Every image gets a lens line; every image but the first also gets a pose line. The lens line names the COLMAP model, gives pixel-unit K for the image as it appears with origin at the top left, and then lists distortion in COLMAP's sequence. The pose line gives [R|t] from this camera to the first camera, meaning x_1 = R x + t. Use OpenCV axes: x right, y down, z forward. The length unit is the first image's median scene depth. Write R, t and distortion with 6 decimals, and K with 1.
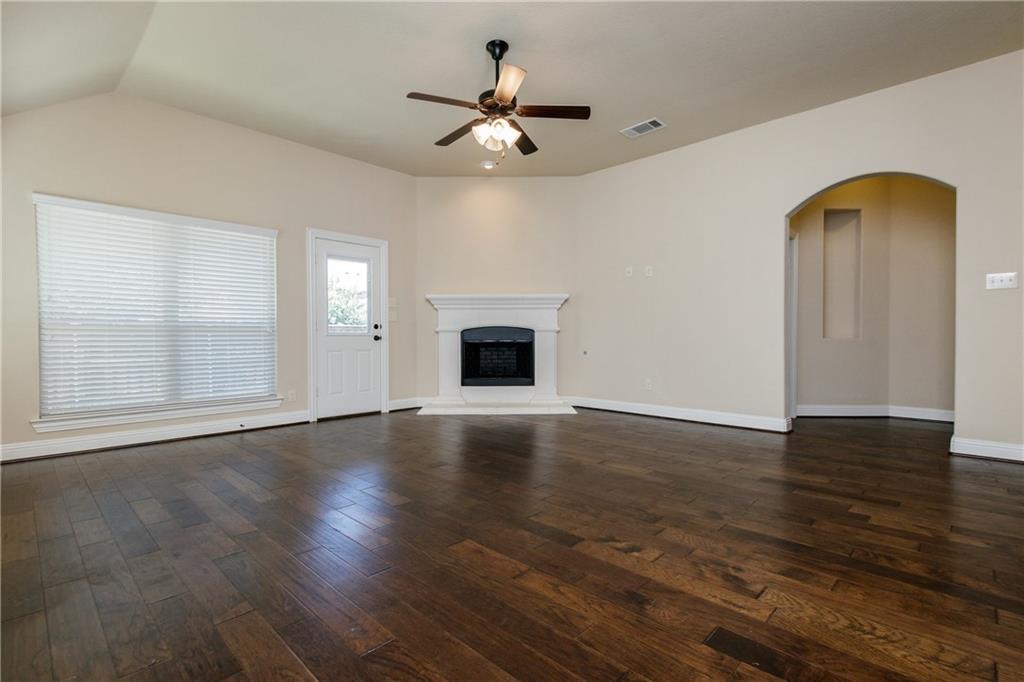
lens RADIAL K [[475.3, 0, 508.7], [0, 475.3, 341.6], [0, 0, 1]] dist [0.004733, -0.000749]
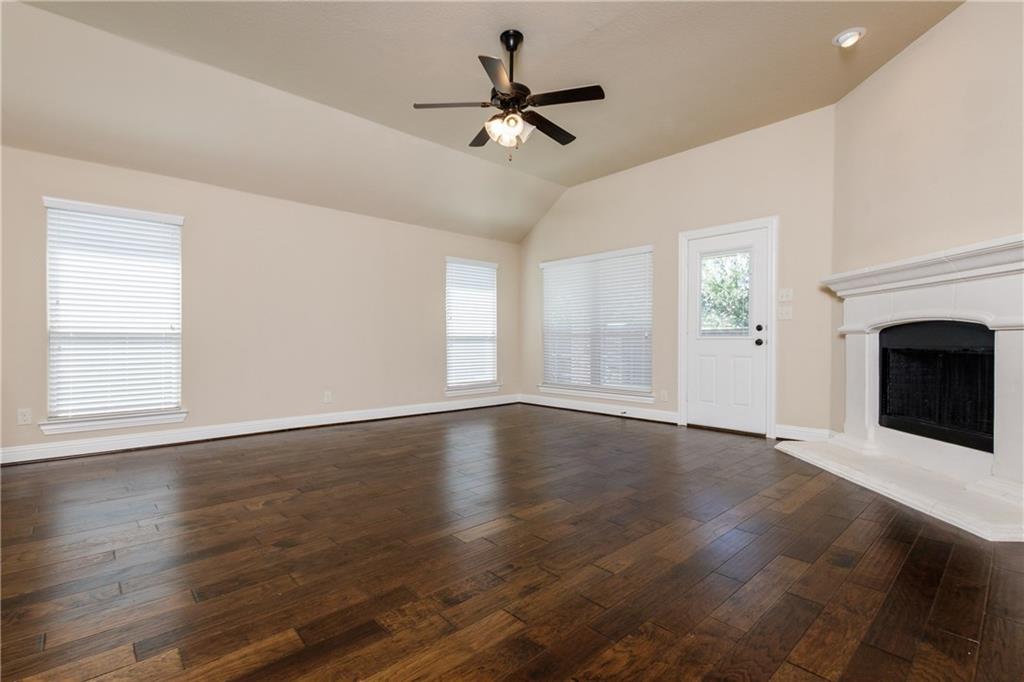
lens RADIAL K [[475.3, 0, 506.7], [0, 475.3, 341.6], [0, 0, 1]] dist [0.004733, -0.000749]
pose [[-0.065339, 0.005440, -0.997848, 0.601829], [-0.010607, 0.999925, 0.006146, -0.009671], [0.997807, 0.010986, -0.065276, 0.684147]]
